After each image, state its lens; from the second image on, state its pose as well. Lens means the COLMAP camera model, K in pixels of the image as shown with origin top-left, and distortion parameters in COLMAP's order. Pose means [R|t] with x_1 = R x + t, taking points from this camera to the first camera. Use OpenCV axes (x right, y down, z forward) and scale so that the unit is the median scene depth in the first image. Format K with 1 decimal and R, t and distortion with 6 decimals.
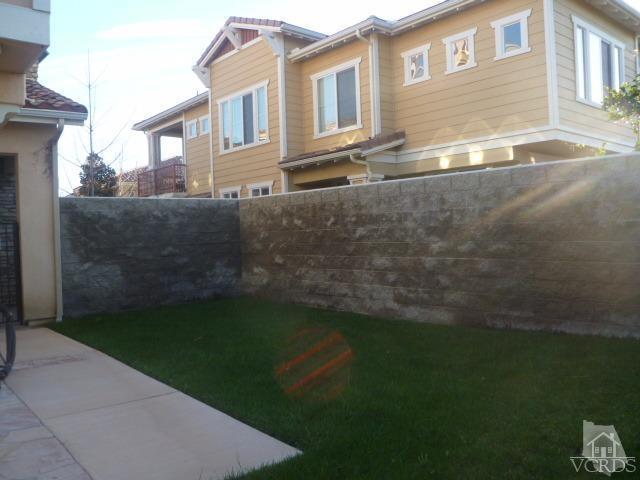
lens RADIAL K [[543.3, 0, 320.0], [0, 543.3, 239.7], [0, 0, 1]] dist [-0.075728, 0.016384]
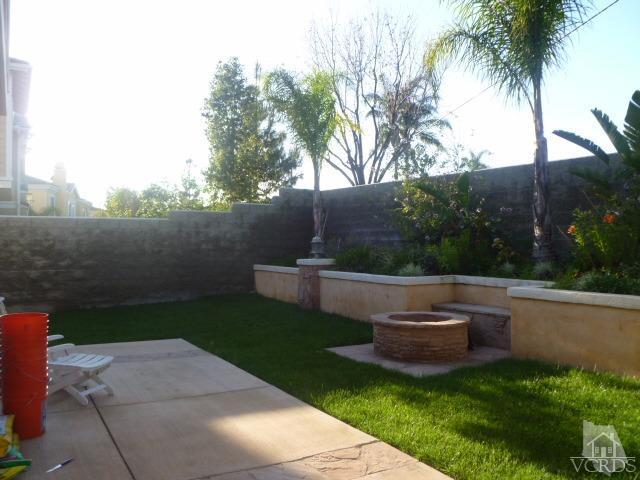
lens RADIAL K [[543.3, 0, 317.1], [0, 543.3, 237.0], [0, 0, 1]] dist [-0.075728, 0.016384]
pose [[0.182070, 0.042503, 0.982367, -1.144928], [0.014724, 0.998835, -0.045944, 0.020148], [-0.983175, 0.022830, 0.181232, -0.040614]]
